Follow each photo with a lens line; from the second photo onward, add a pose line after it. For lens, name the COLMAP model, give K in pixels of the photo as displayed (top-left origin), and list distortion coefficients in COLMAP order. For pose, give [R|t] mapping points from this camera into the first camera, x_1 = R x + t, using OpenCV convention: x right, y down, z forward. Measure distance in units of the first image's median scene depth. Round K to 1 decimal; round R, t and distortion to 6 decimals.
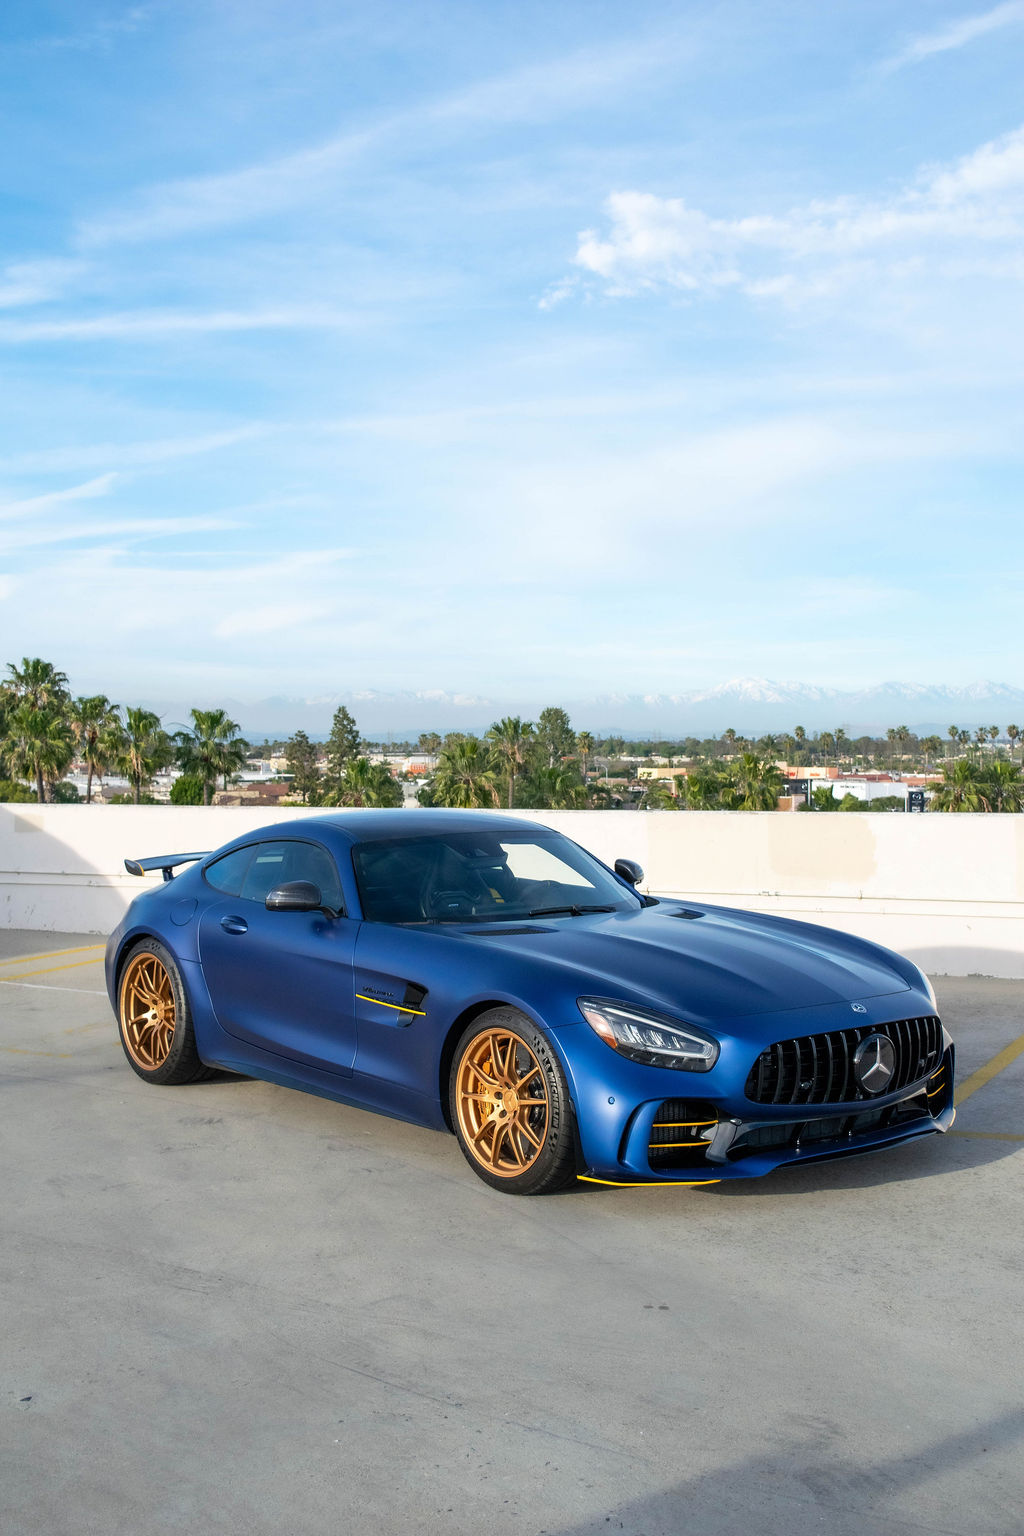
lens RADIAL K [[1758.6, 0, 509.1], [0, 1758.6, 768.3], [0, 0, 1]] dist [-0.041834, 0.000000]
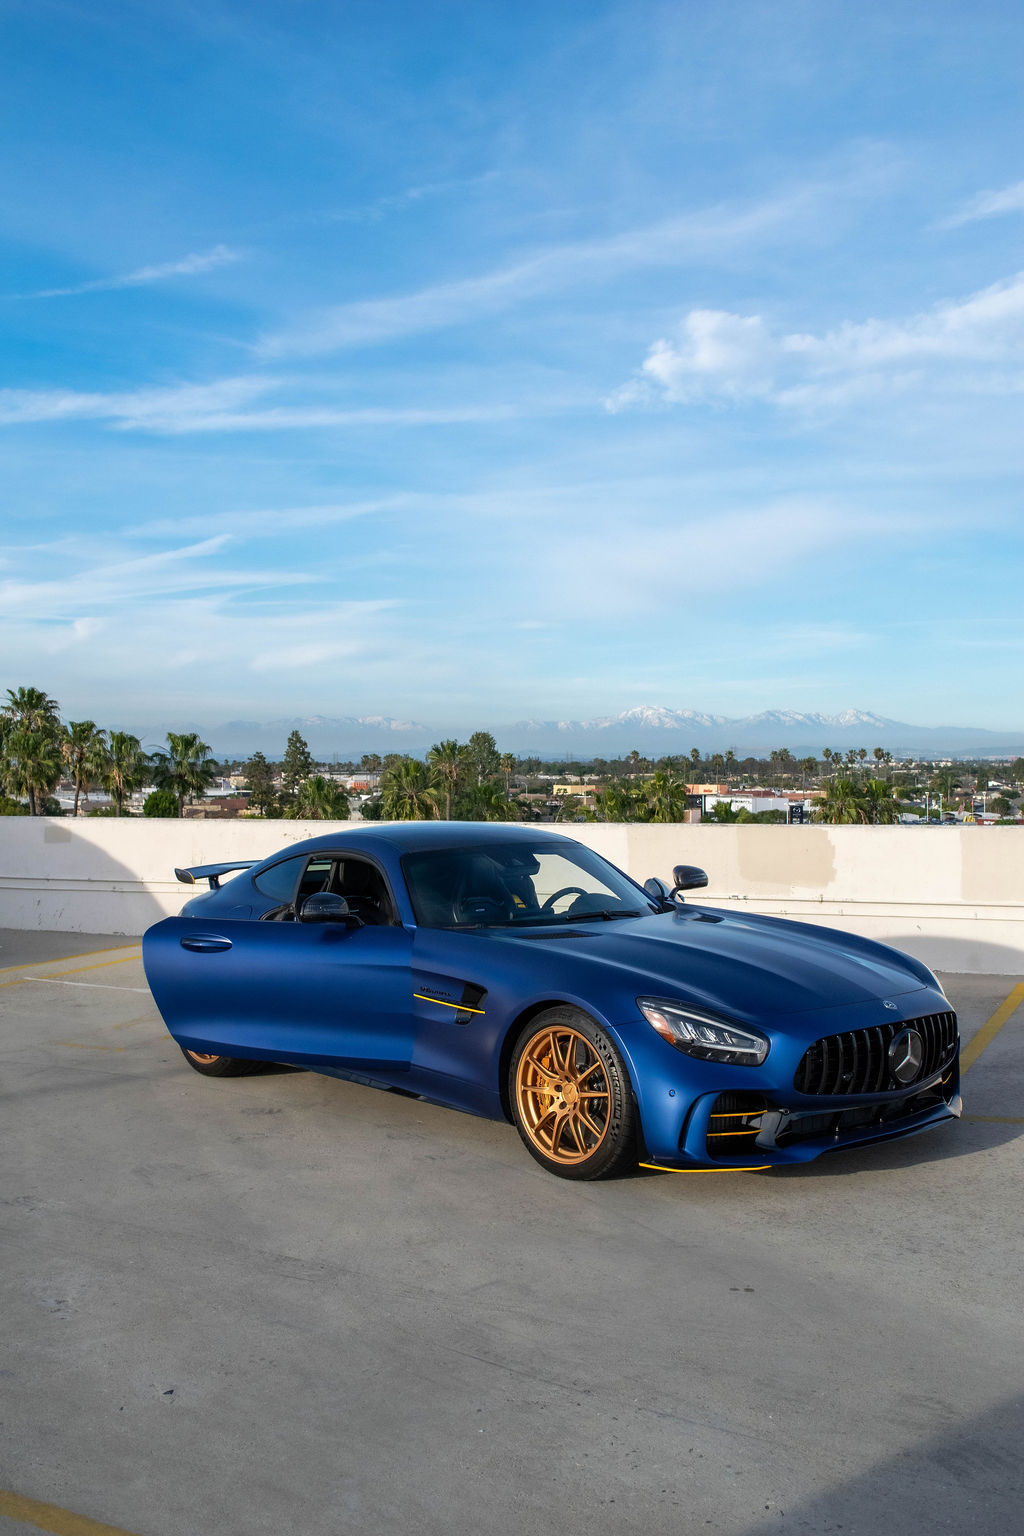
lens RADIAL K [[1540.1, 0, 503.7], [0, 1540.1, 760.0], [0, 0, 1]] dist [-0.055356, 0.000000]
pose [[0.999156, 0.001101, 0.041068, -0.074991], [-0.000425, 0.999864, -0.016469, 0.000193], [-0.041080, 0.016438, 0.999021, 0.052487]]
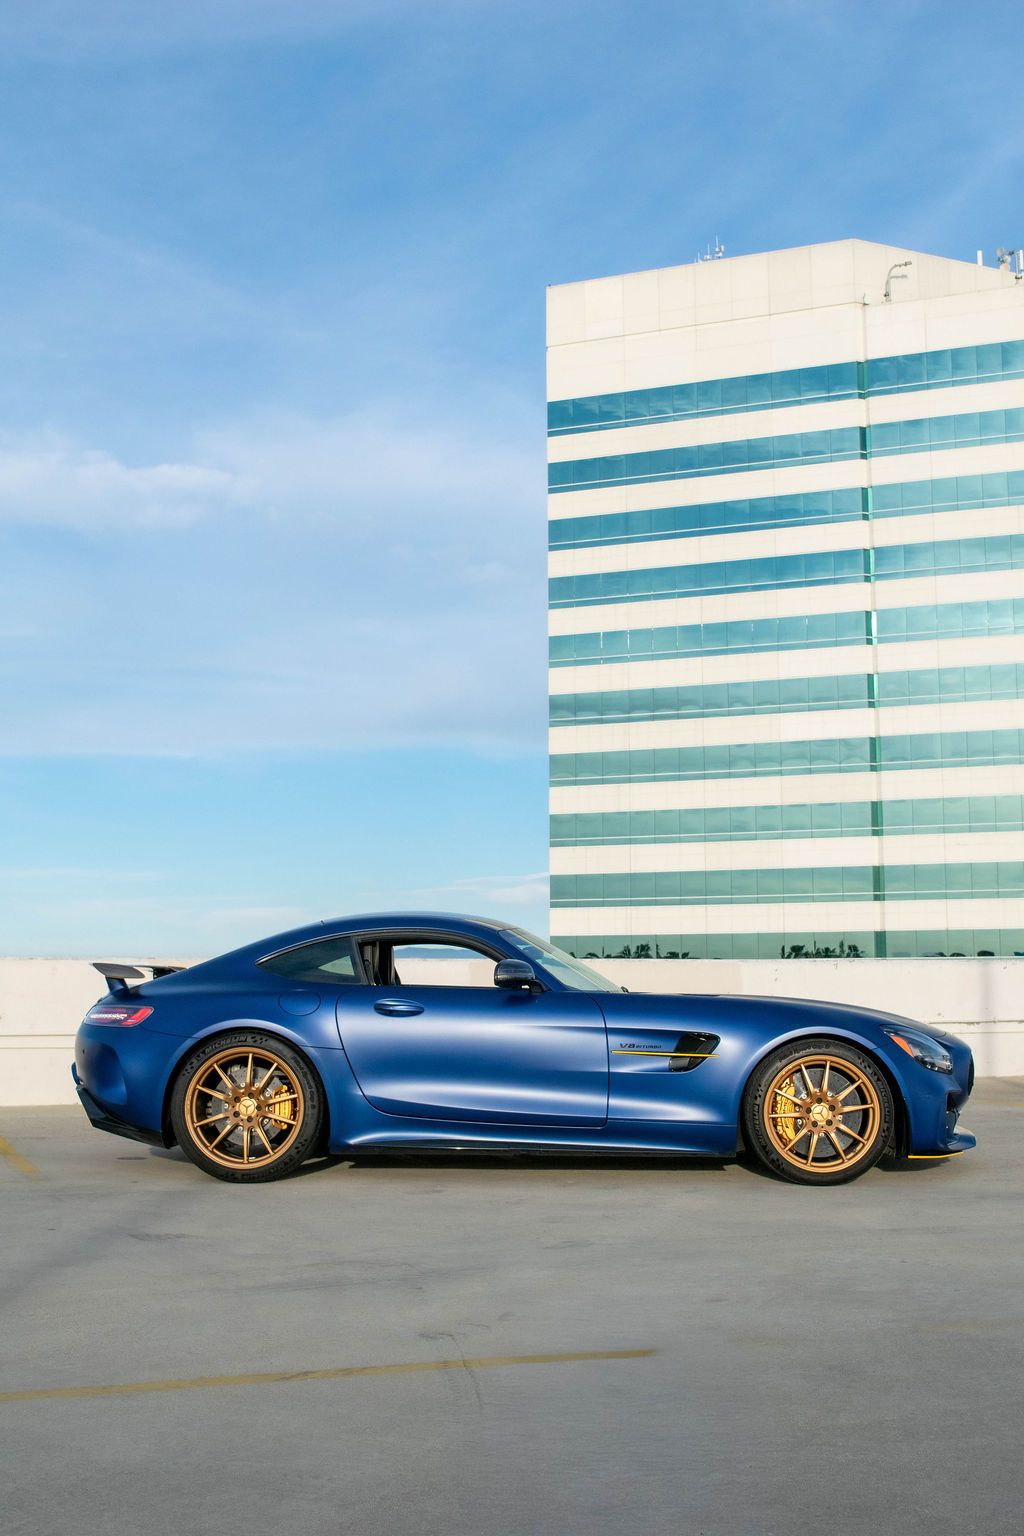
lens RADIAL K [[1697.2, 0, 508.7], [0, 1697.2, 764.2], [0, 0, 1]] dist [-0.044688, 0.000000]
pose [[0.642118, 0.103797, 0.759546, -1.051627], [0.006132, 0.990064, -0.140483, 0.103975], [-0.766581, 0.094865, 0.635102, 0.349363]]
